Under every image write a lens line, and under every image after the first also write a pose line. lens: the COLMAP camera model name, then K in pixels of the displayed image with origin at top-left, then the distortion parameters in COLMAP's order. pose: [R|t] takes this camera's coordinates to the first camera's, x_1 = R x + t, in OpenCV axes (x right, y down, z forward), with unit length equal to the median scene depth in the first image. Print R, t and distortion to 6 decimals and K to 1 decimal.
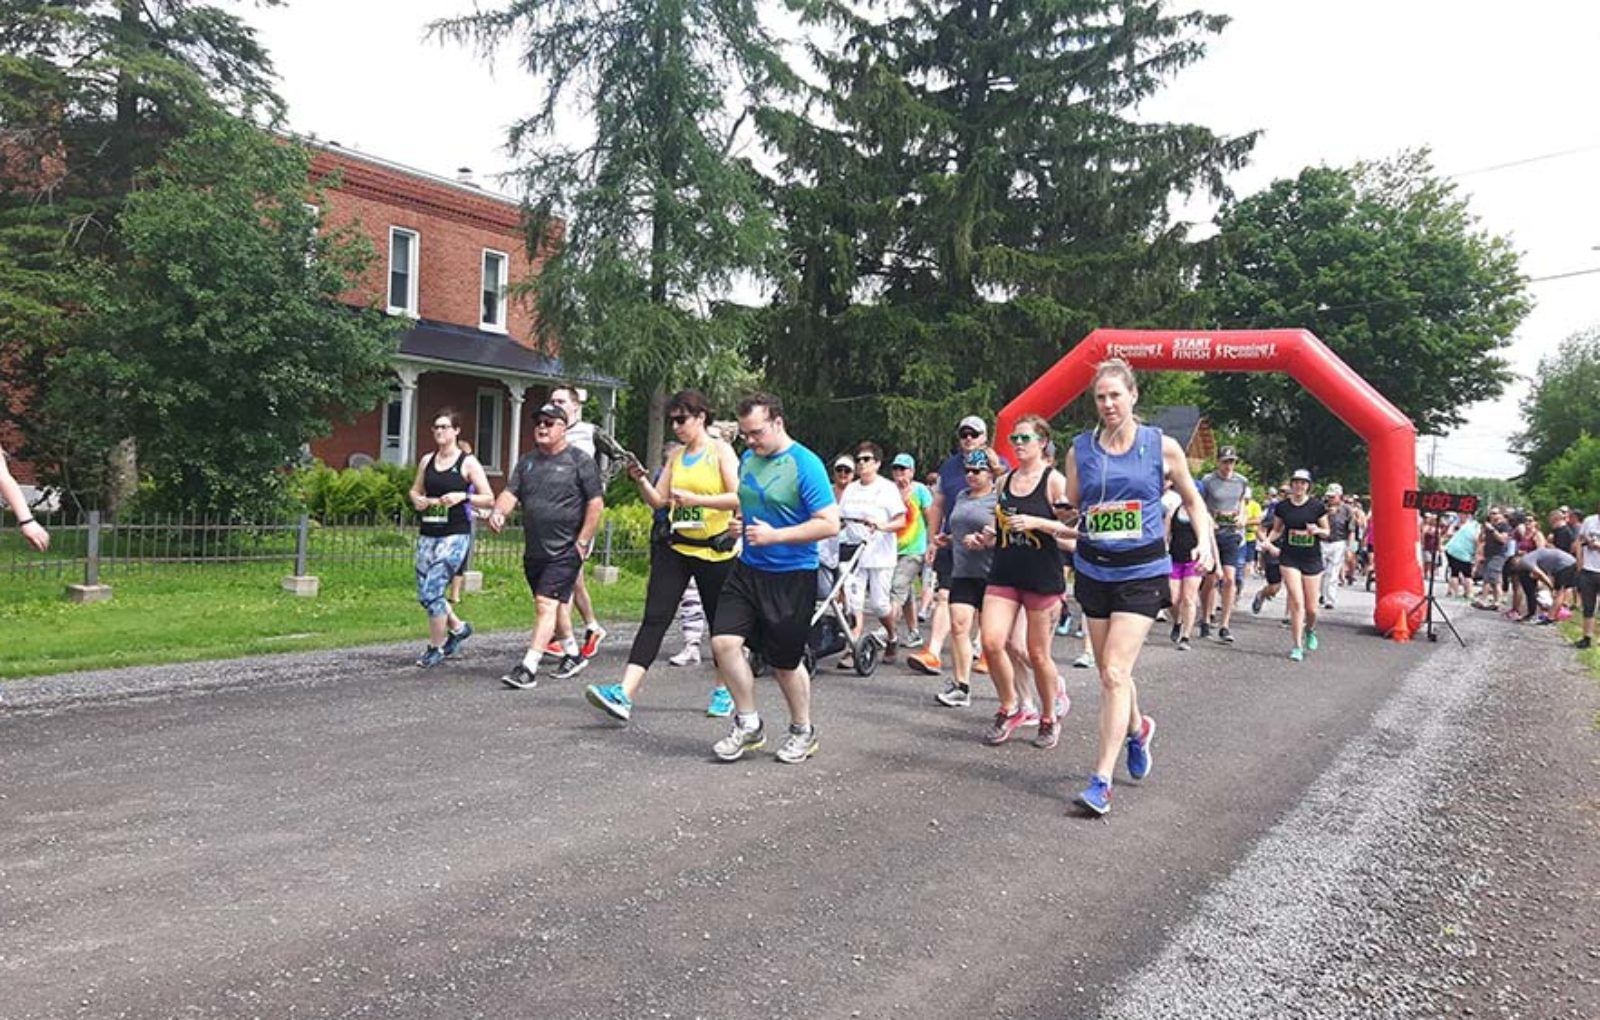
lens RADIAL K [[1342.0, 0, 804.0], [0, 1342.0, 510.2], [0, 0, 1]] dist [0.005882, -0.074130]
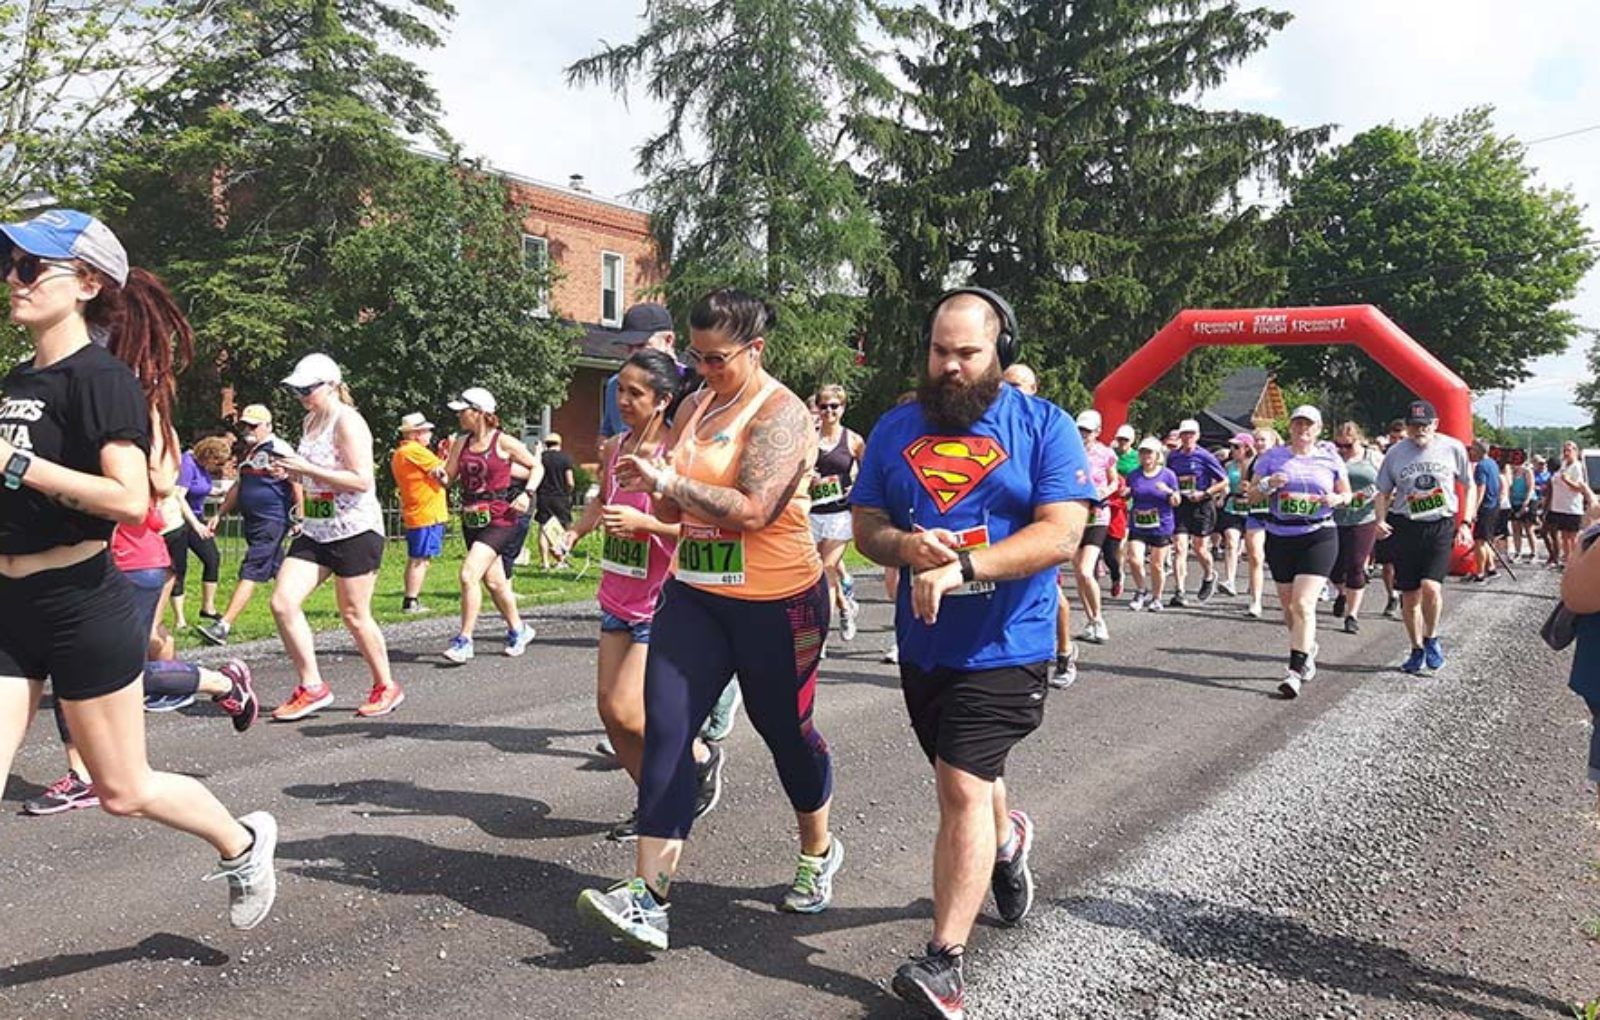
lens RADIAL K [[1360.6, 0, 801.4], [0, 1360.6, 511.7], [0, 0, 1]] dist [0.006541, -0.062616]
pose [[0.998718, -0.030483, -0.040410, -0.040622], [0.031315, 0.999307, 0.020117, -0.000714], [0.039769, -0.021357, 0.998981, -0.105825]]
